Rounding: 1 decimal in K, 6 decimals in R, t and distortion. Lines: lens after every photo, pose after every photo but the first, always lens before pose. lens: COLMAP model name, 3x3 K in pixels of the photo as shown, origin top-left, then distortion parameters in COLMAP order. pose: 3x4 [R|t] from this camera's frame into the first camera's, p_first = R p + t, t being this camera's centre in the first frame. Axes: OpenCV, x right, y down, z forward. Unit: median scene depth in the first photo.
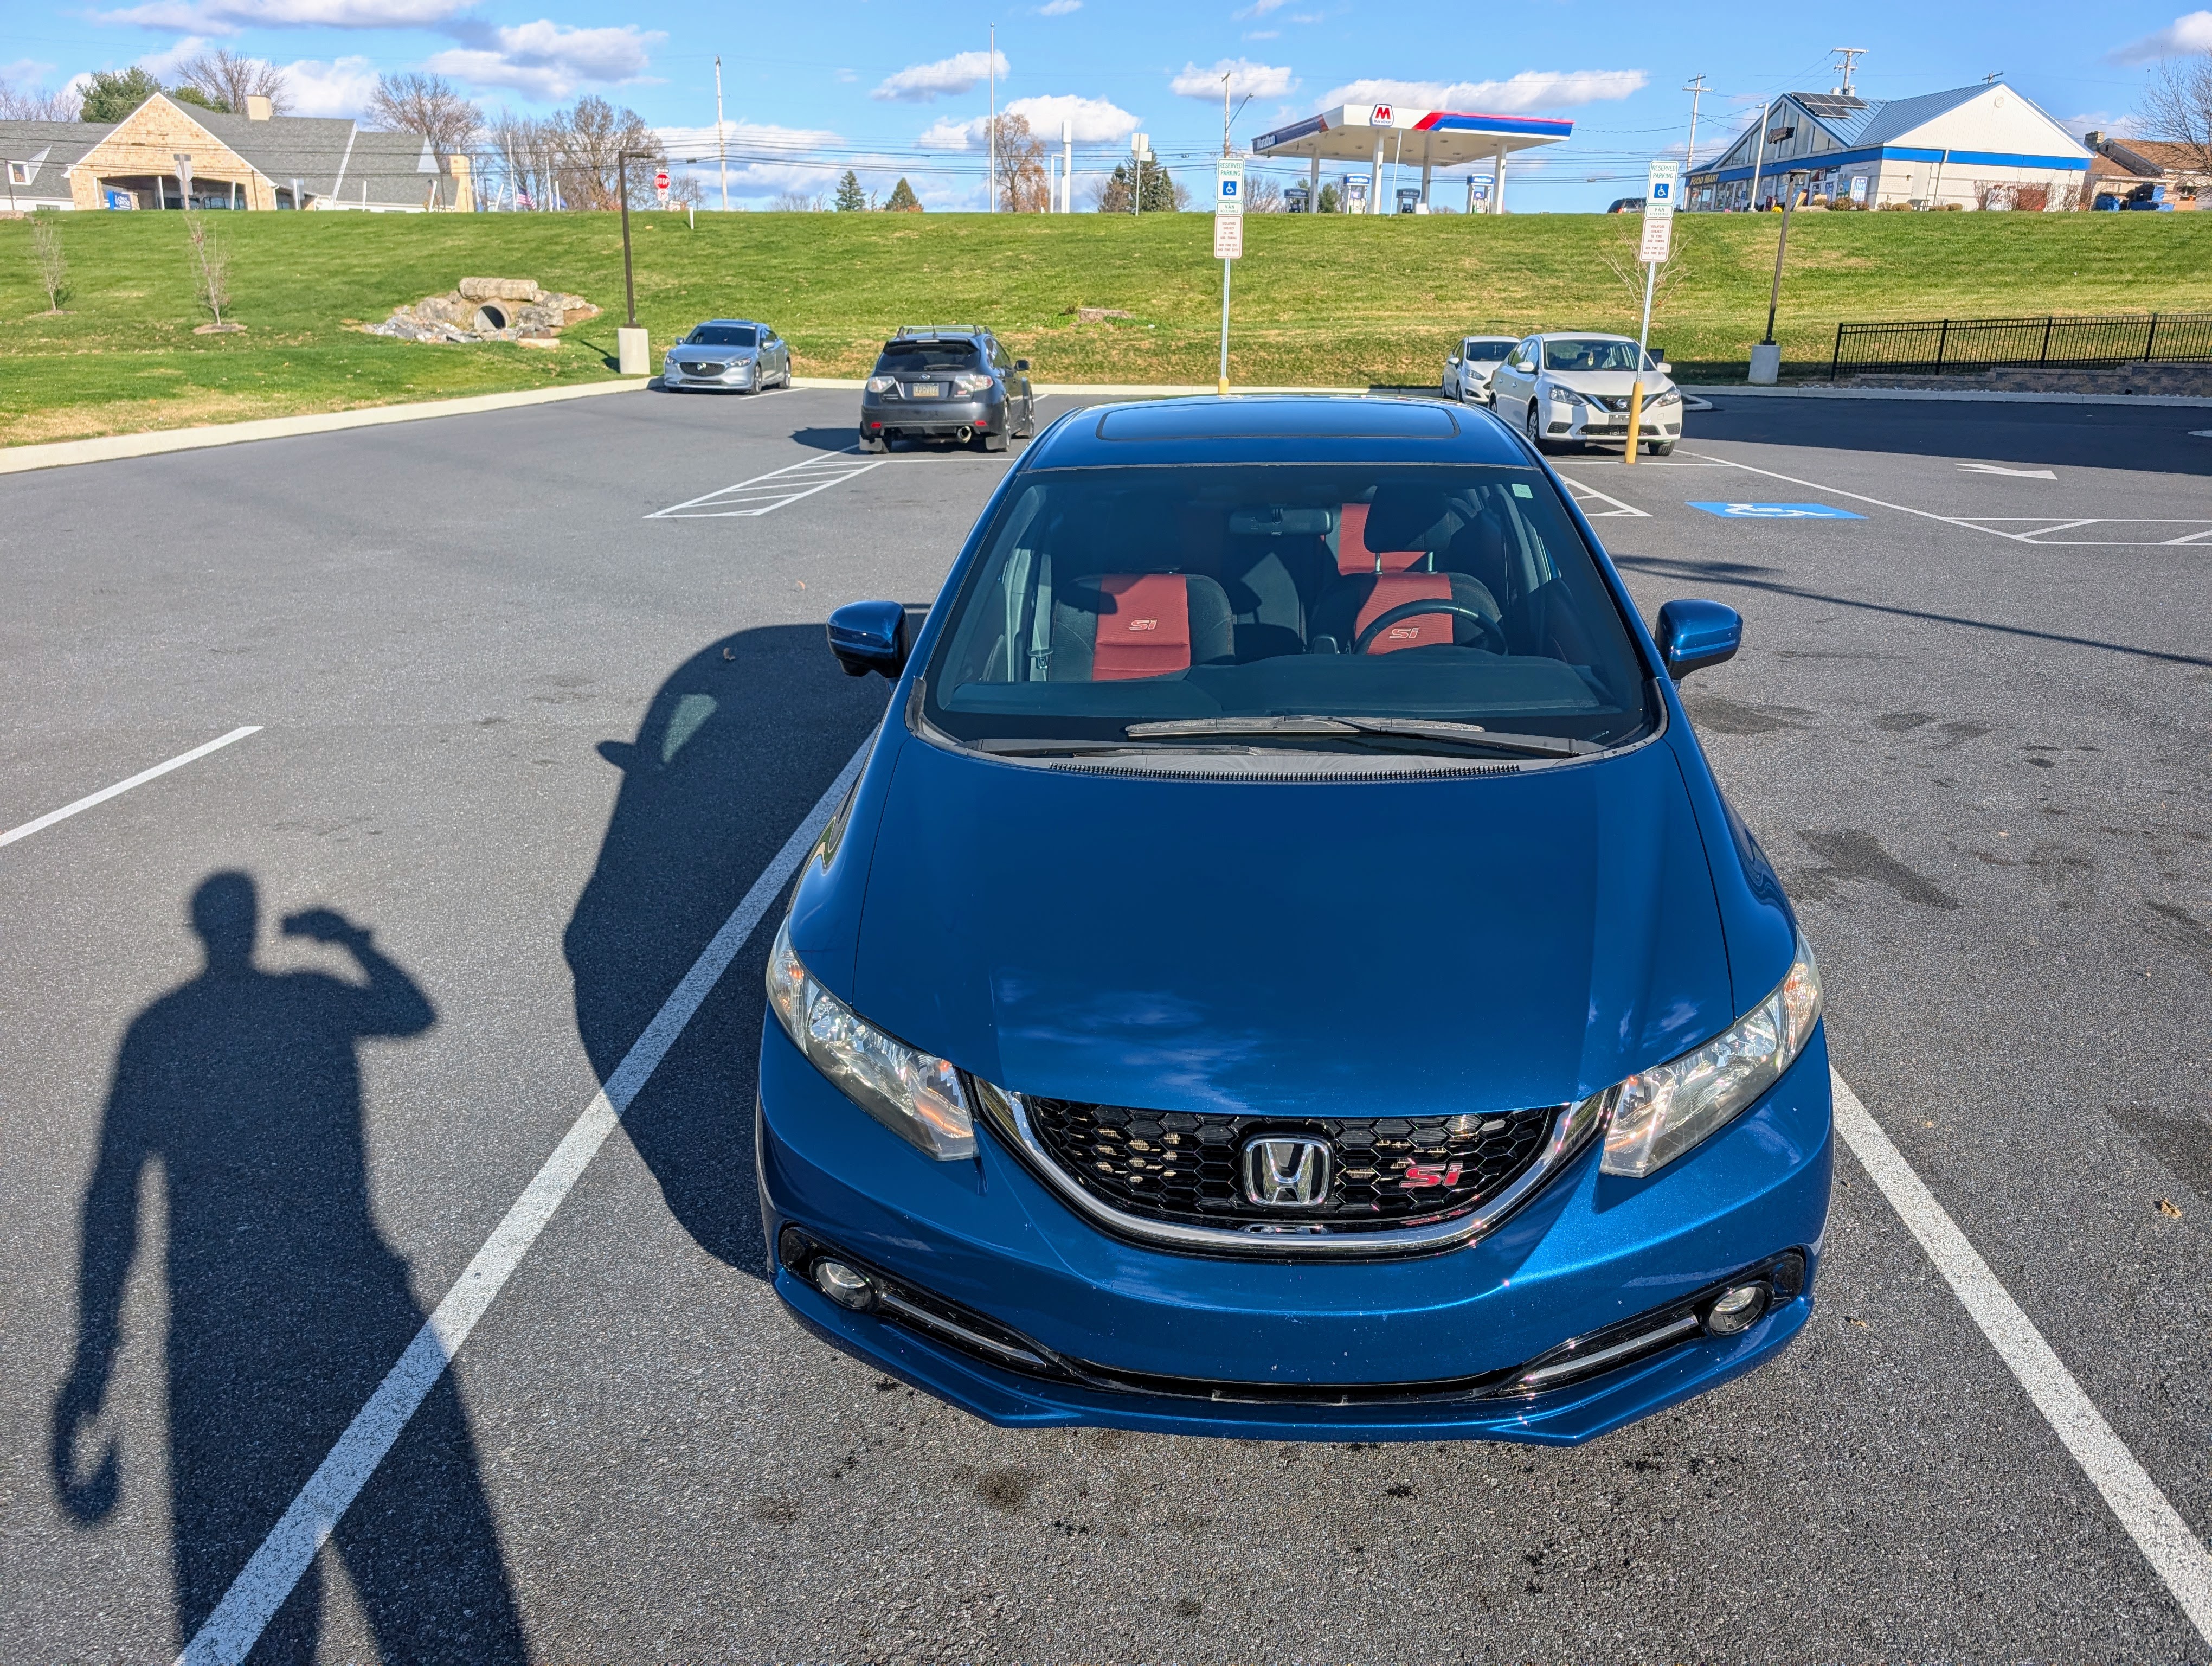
lens RADIAL K [[1614.3, 0, 1110.5], [0, 1614.3, 837.7], [0, 0, 1]] dist [0.019011, -0.017741]
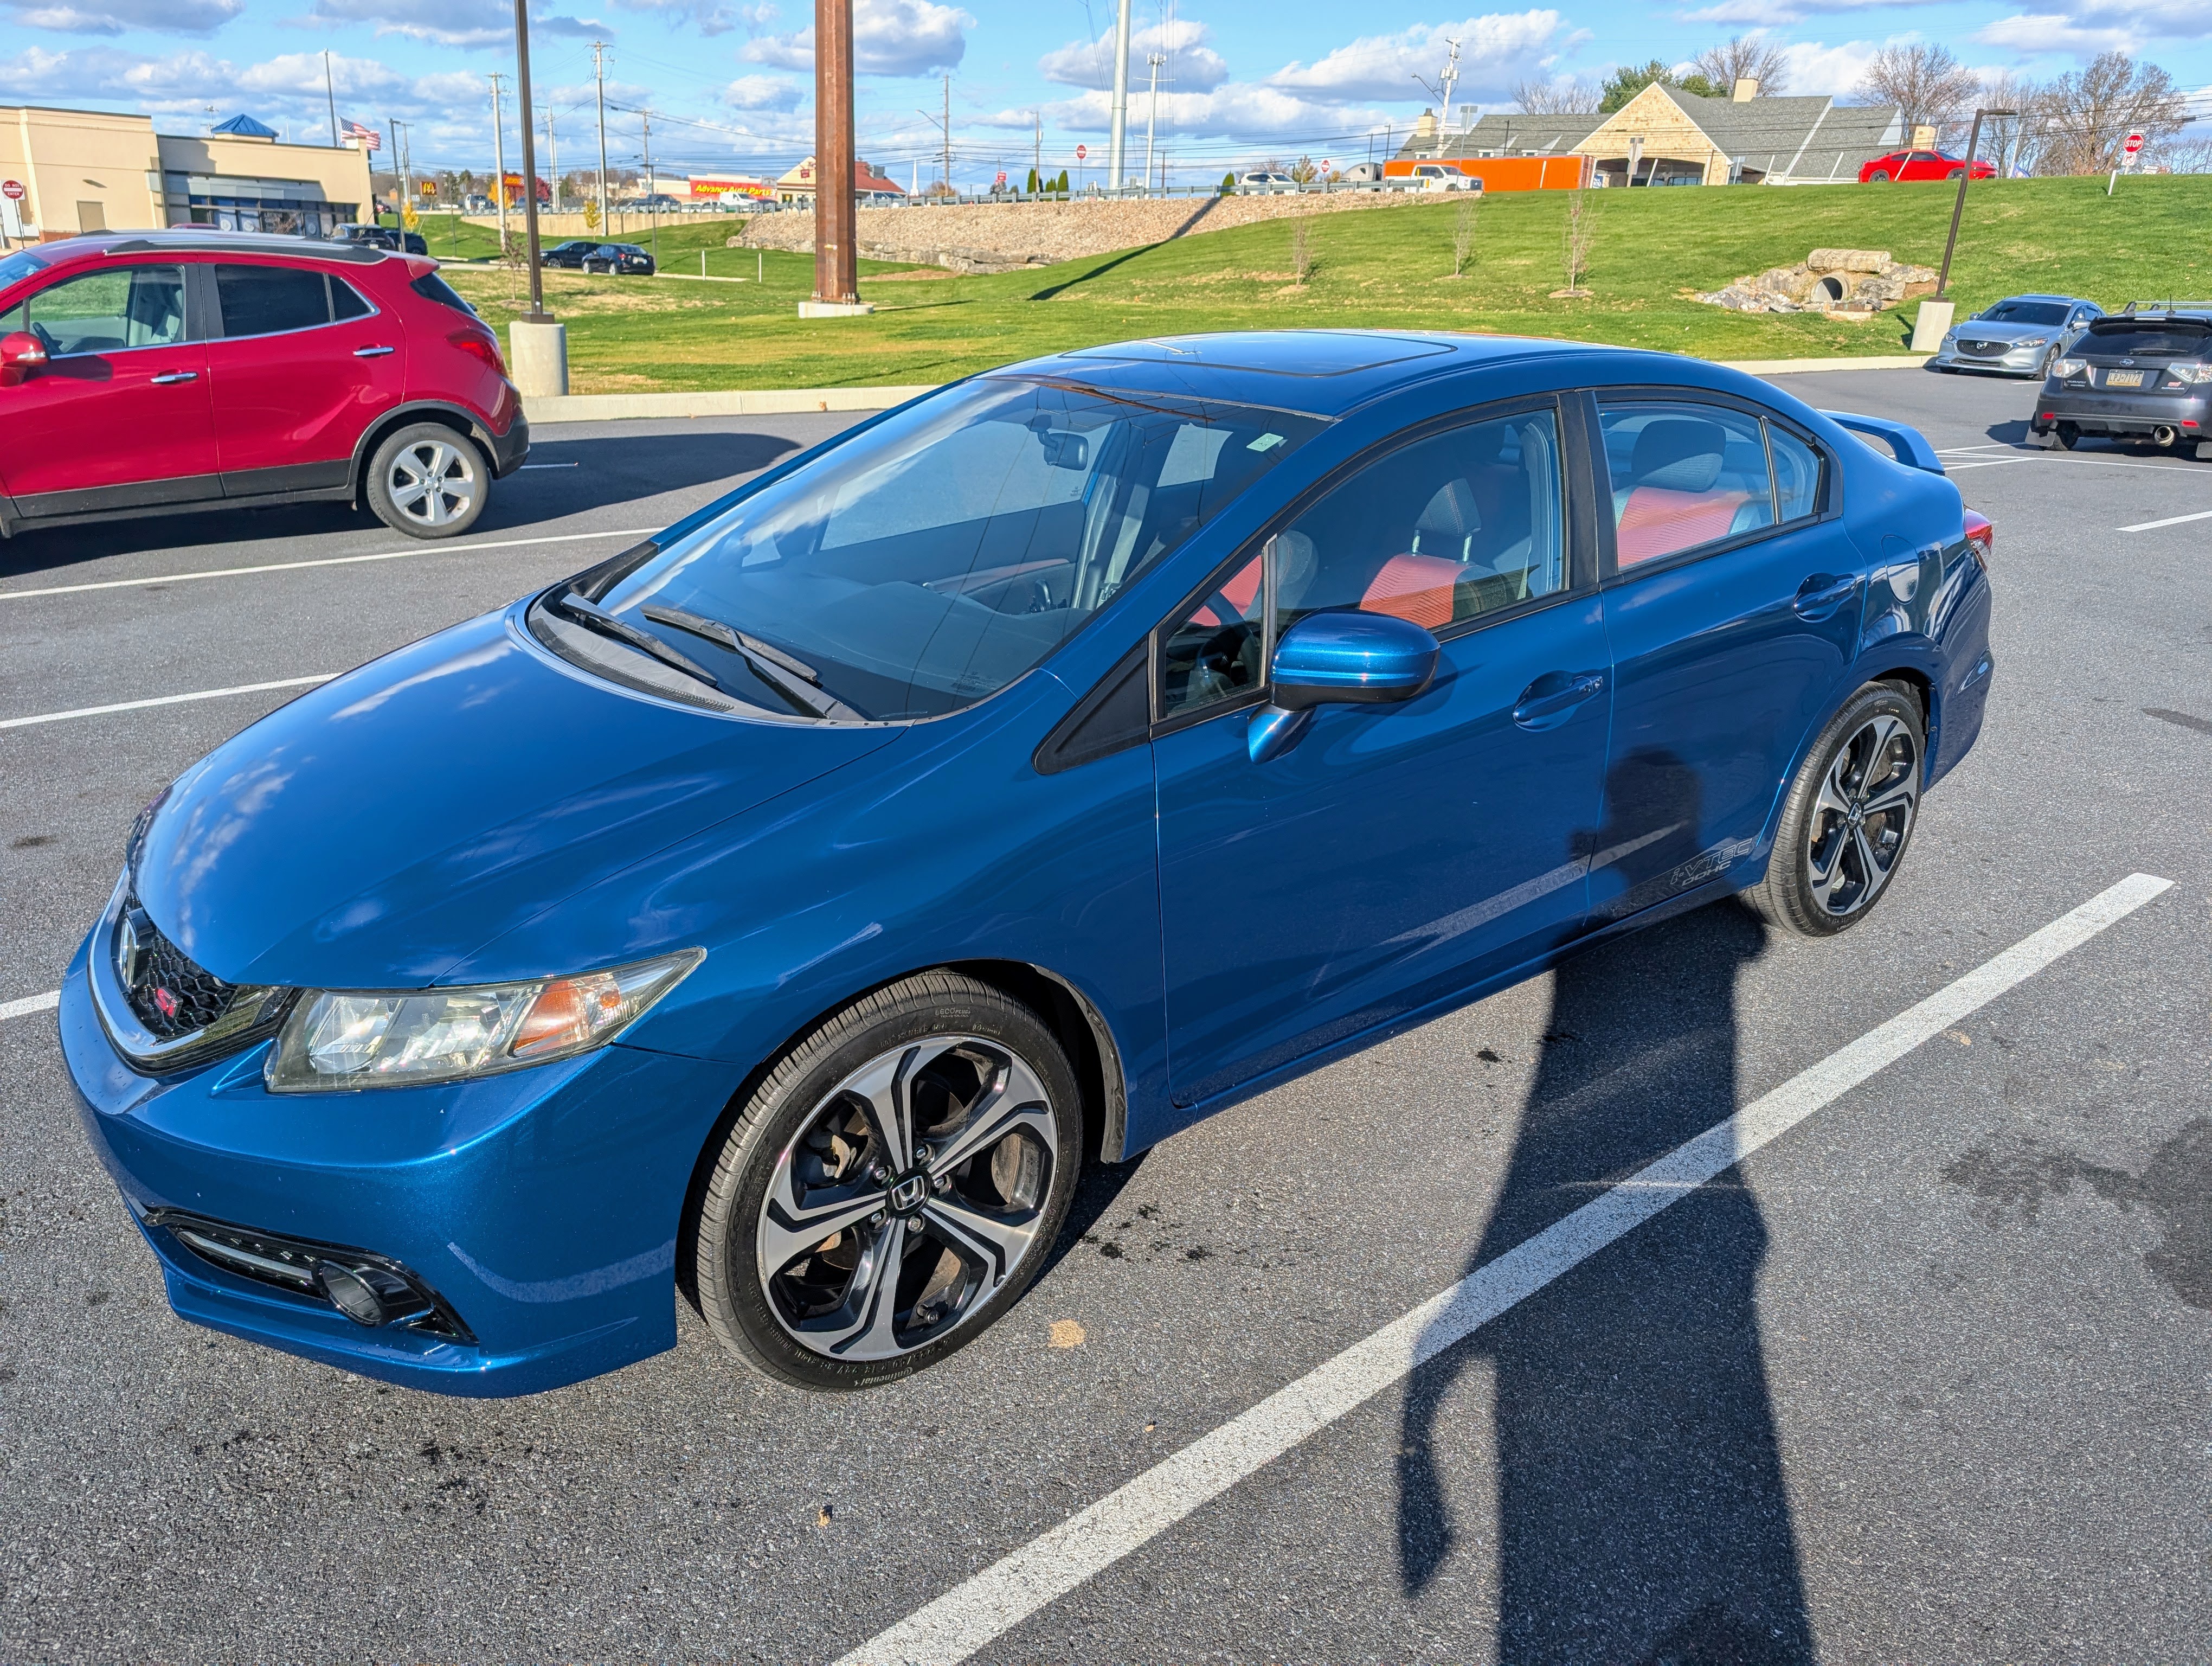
lens RADIAL K [[1614.3, 0, 1115.0], [0, 1614.3, 794.5], [0, 0, 1]] dist [0.019011, -0.017741]
pose [[0.661365, 0.245763, -0.708658, 0.098259], [-0.254717, 0.962240, 0.095987, -0.013023], [0.705489, 0.117025, 0.698992, 0.051525]]
